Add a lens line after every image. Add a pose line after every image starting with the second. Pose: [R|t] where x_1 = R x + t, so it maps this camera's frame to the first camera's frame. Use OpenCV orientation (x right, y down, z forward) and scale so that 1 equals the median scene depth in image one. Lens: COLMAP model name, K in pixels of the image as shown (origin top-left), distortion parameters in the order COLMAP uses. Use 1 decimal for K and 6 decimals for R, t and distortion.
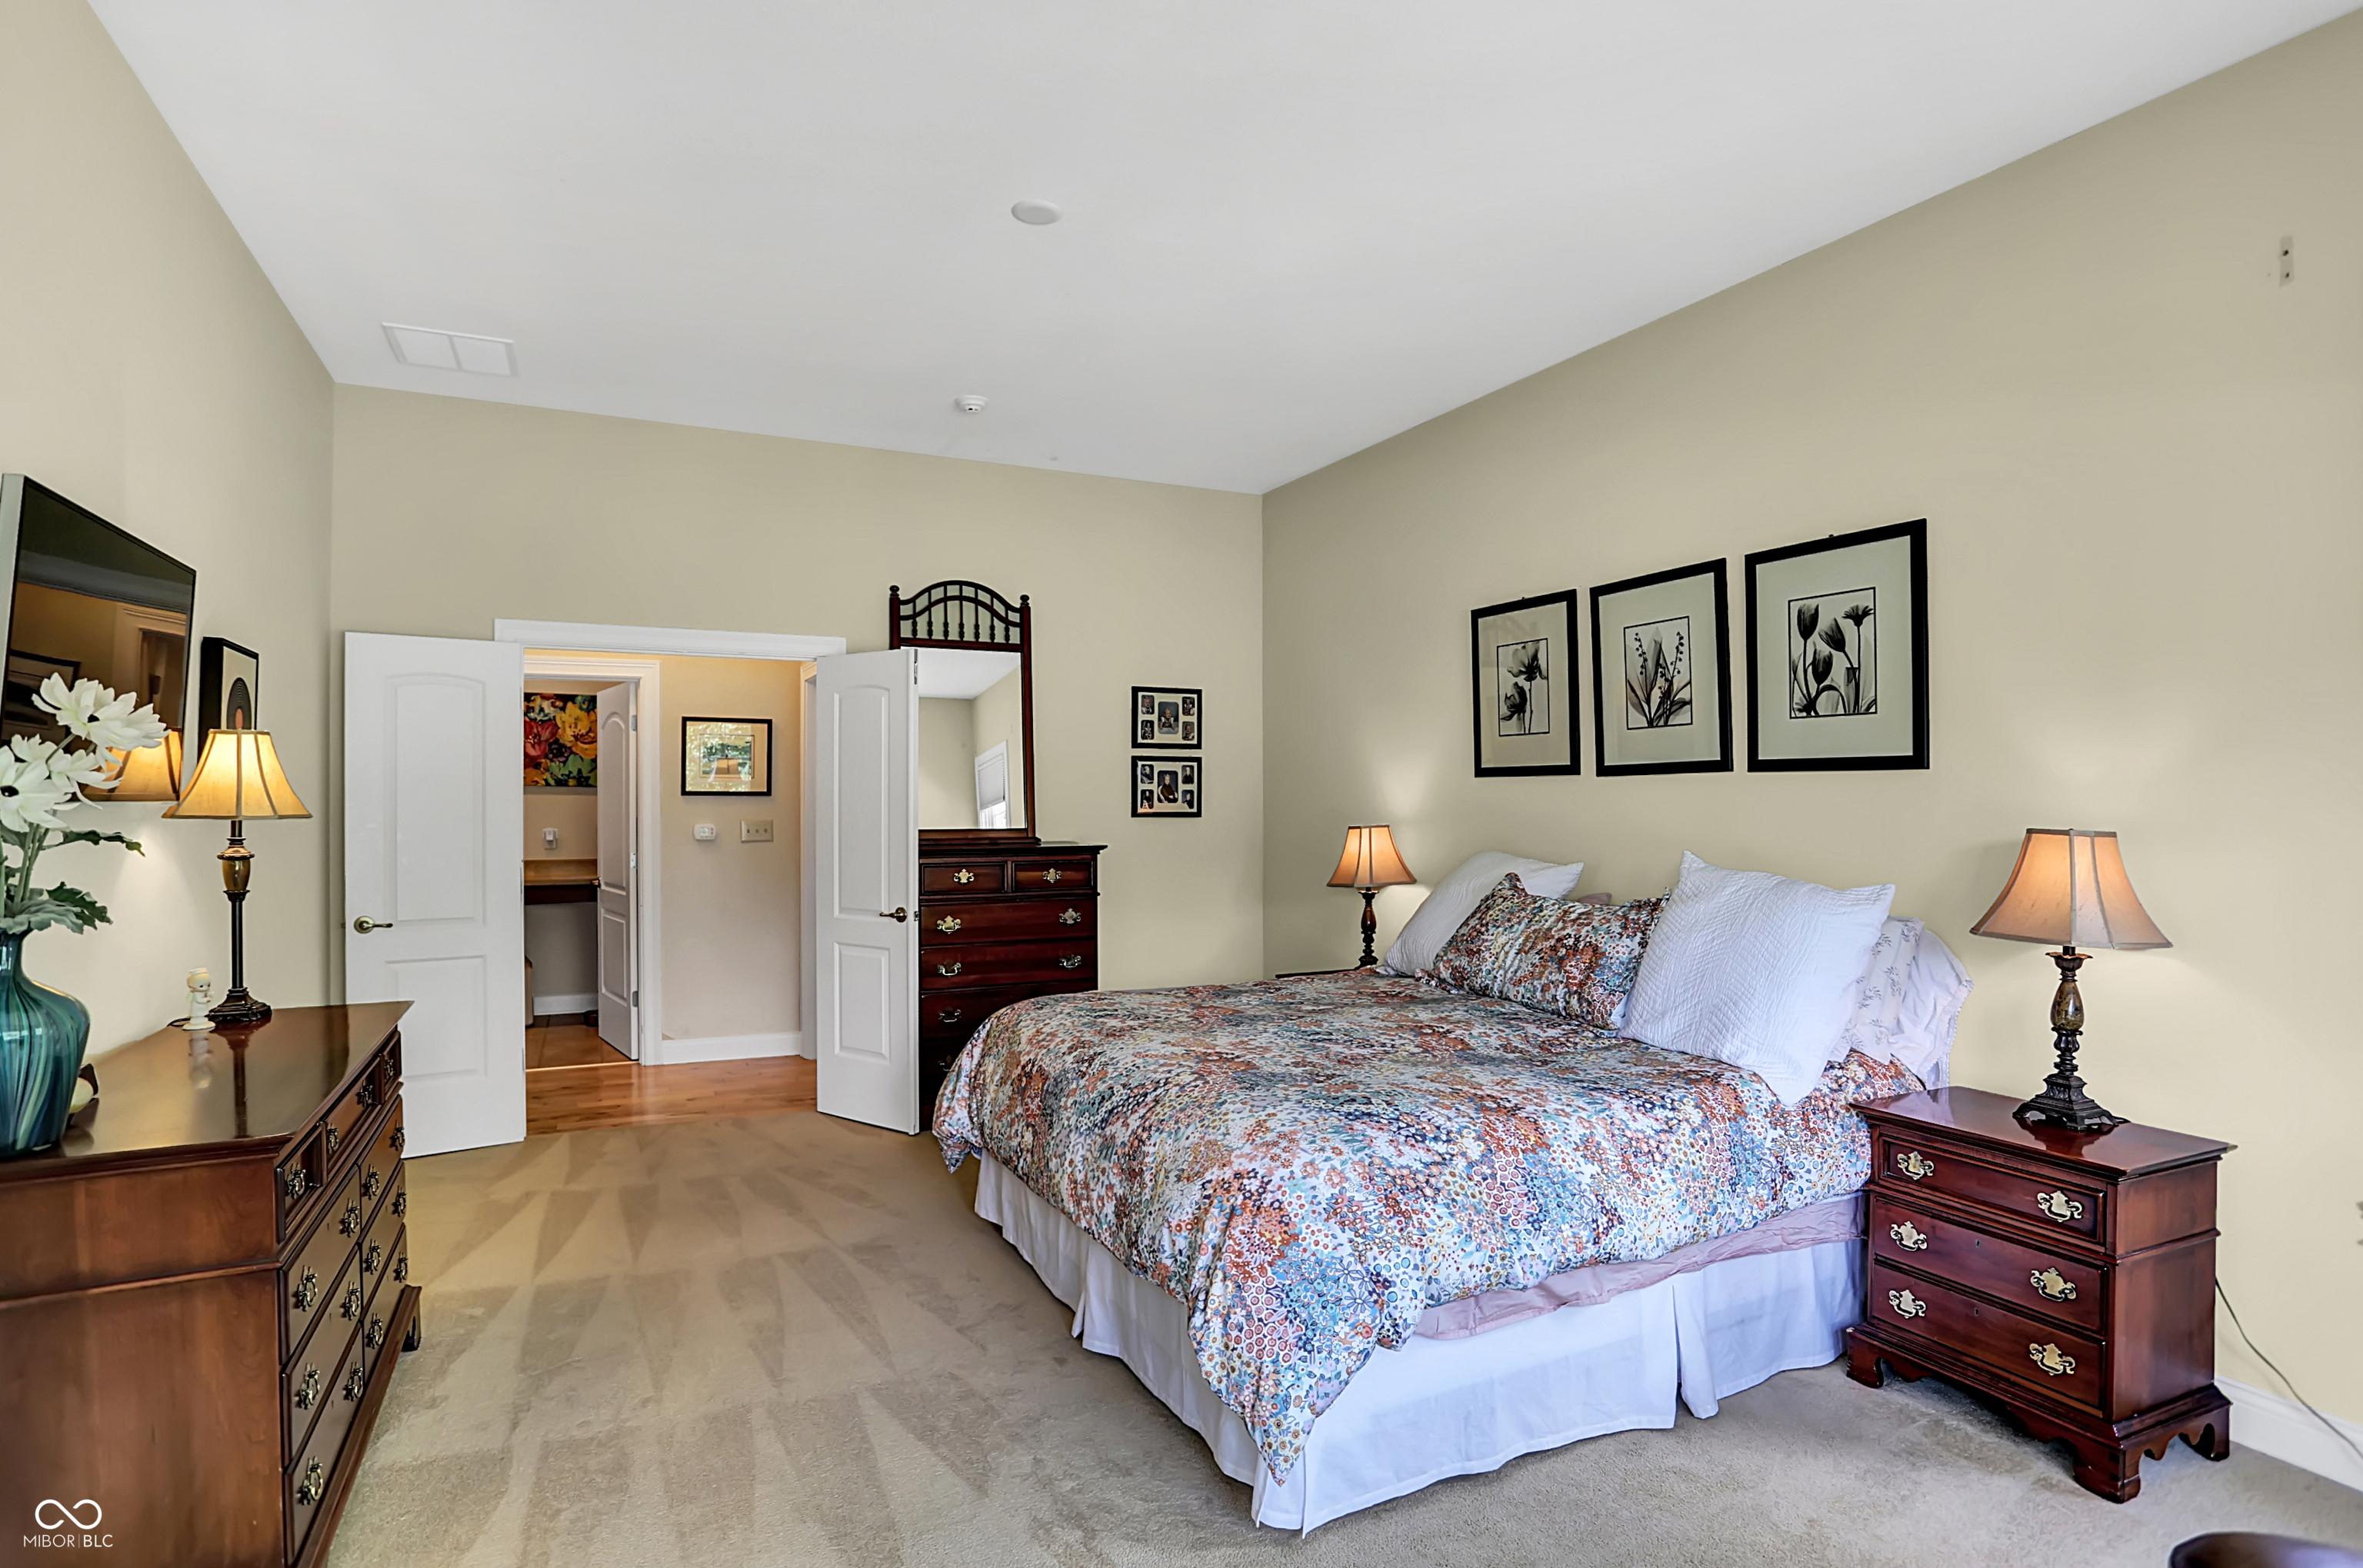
lens RADIAL K [[1167.0, 0, 1193.7], [0, 1167.0, 786.0], [0, 0, 1]] dist [-0.063466, 0.019815]
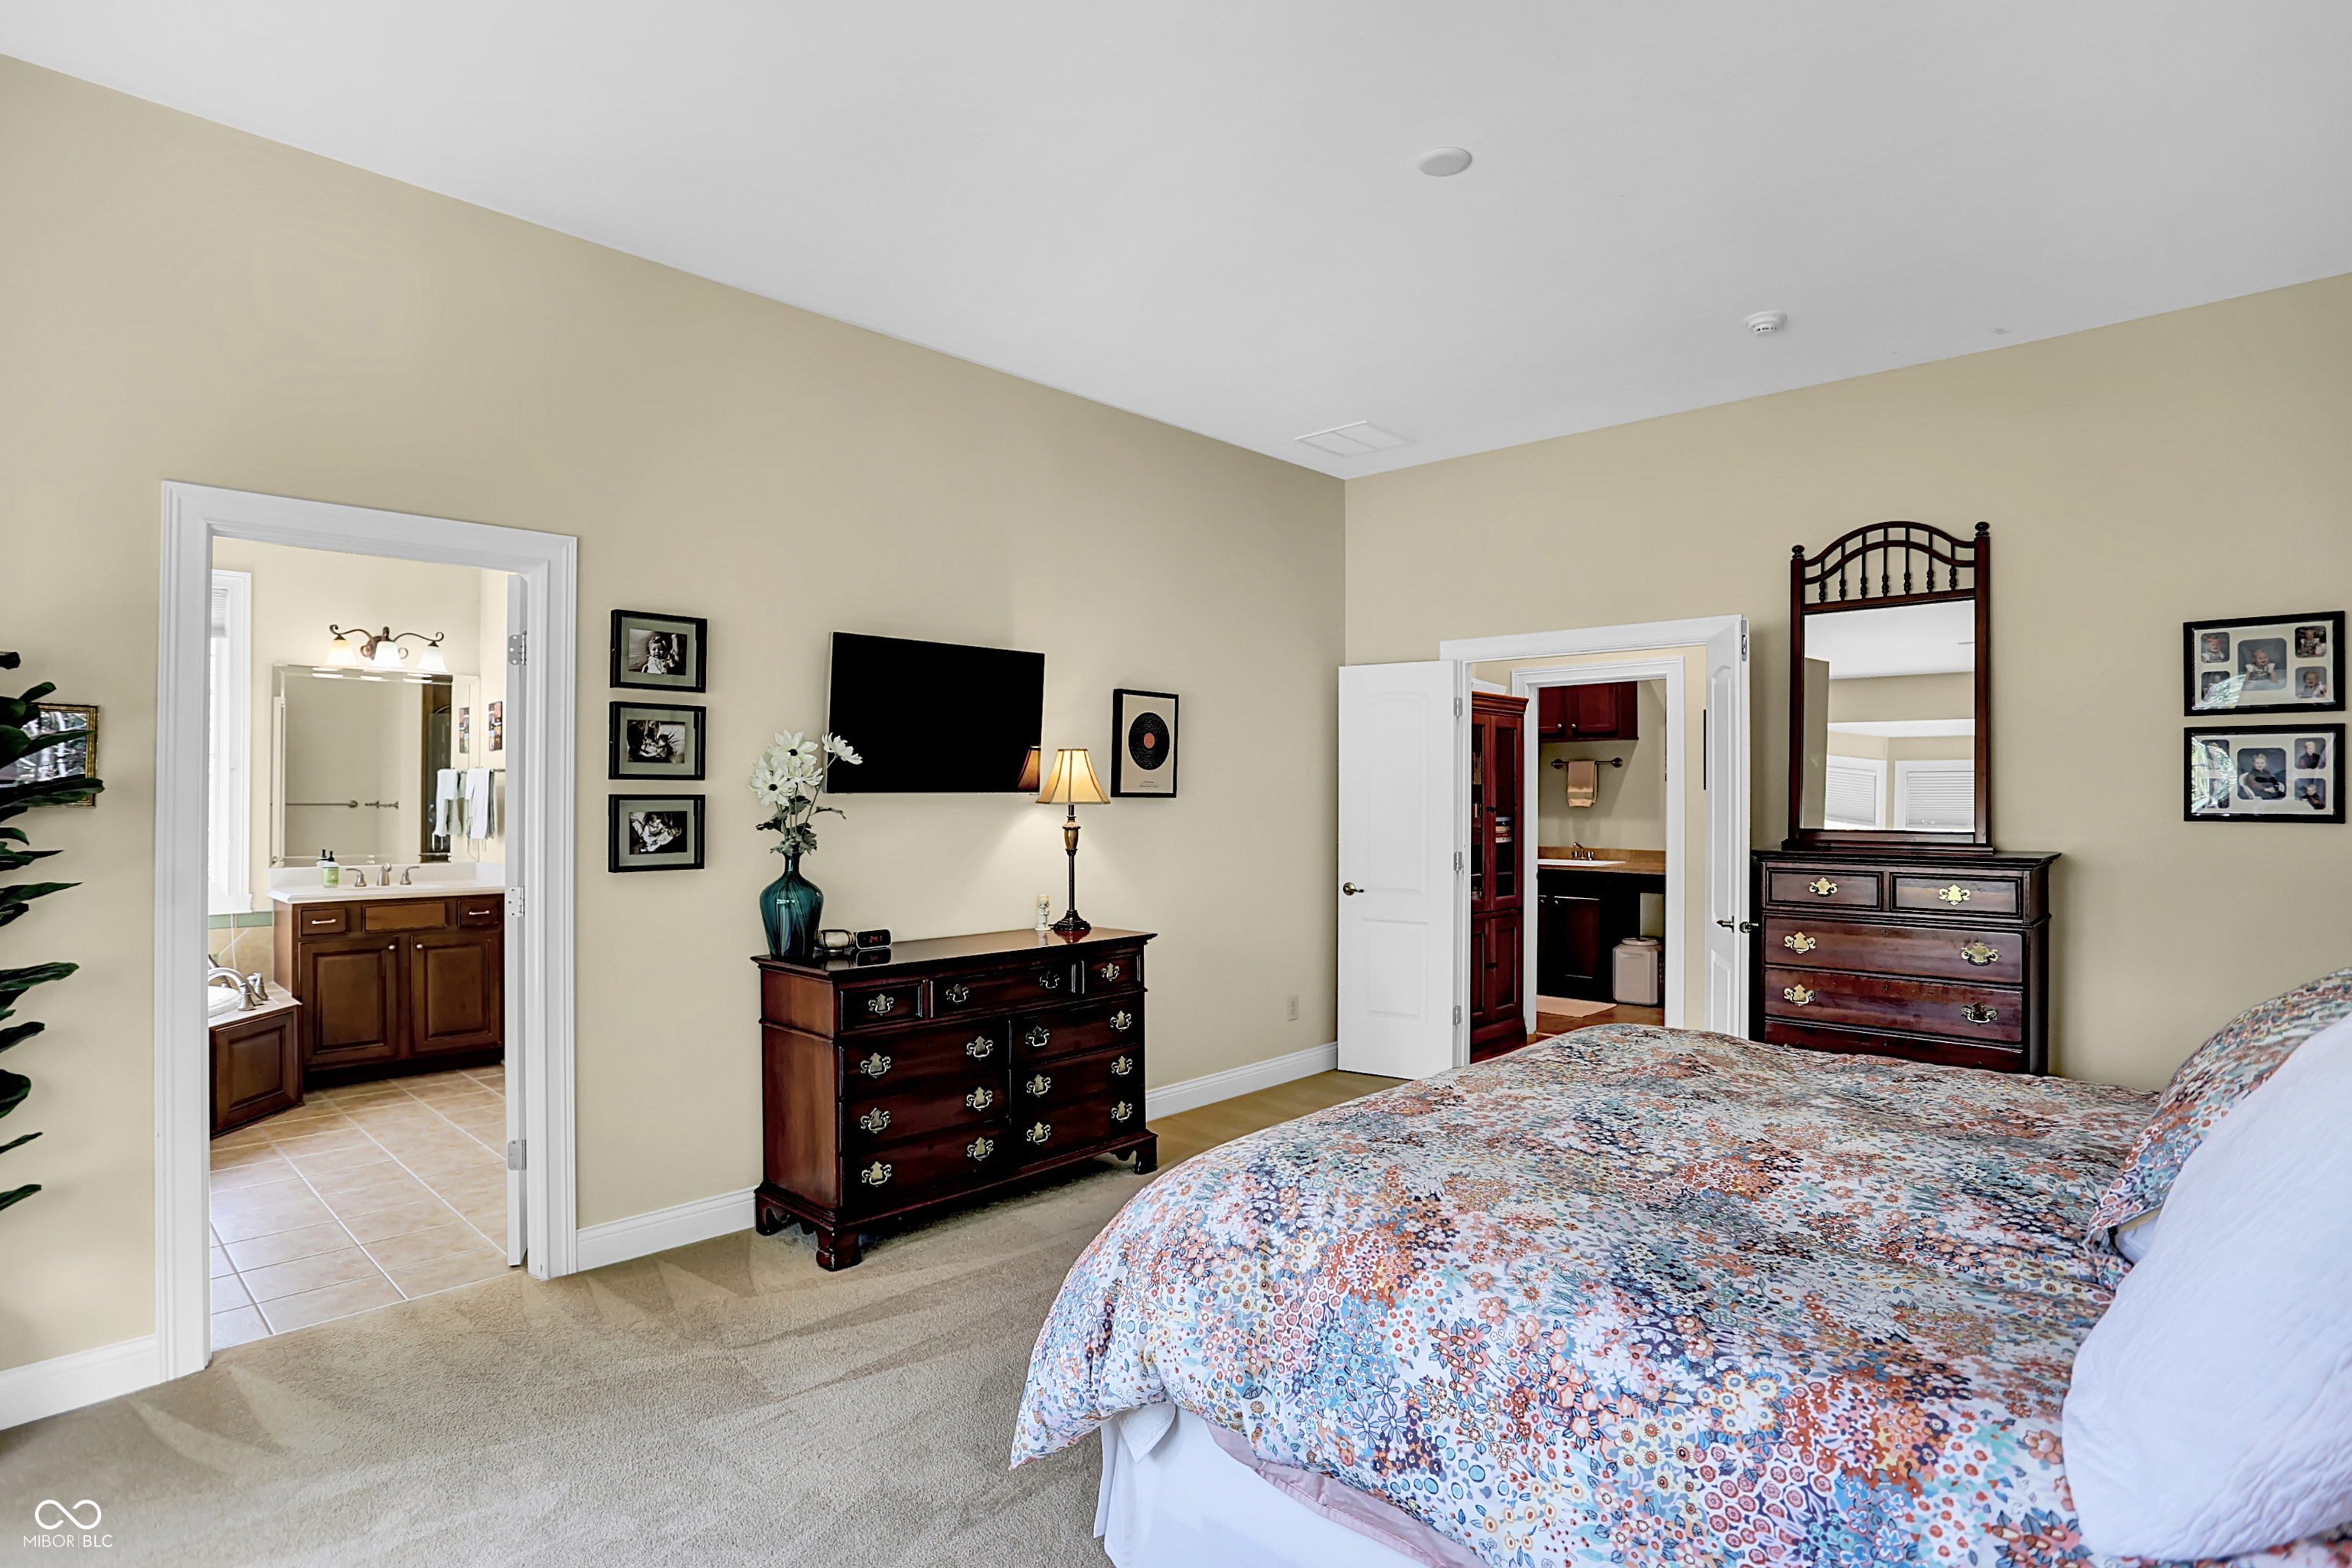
lens RADIAL K [[1161.7, 0, 1186.6], [0, 1161.7, 787.0], [0, 0, 1]] dist [-0.063466, 0.019815]
pose [[0.362024, -0.005373, -0.932153, 0.360844], [0.008235, 0.999963, -0.002566, 0.005057], [0.932132, -0.006747, 0.362055, 0.264710]]
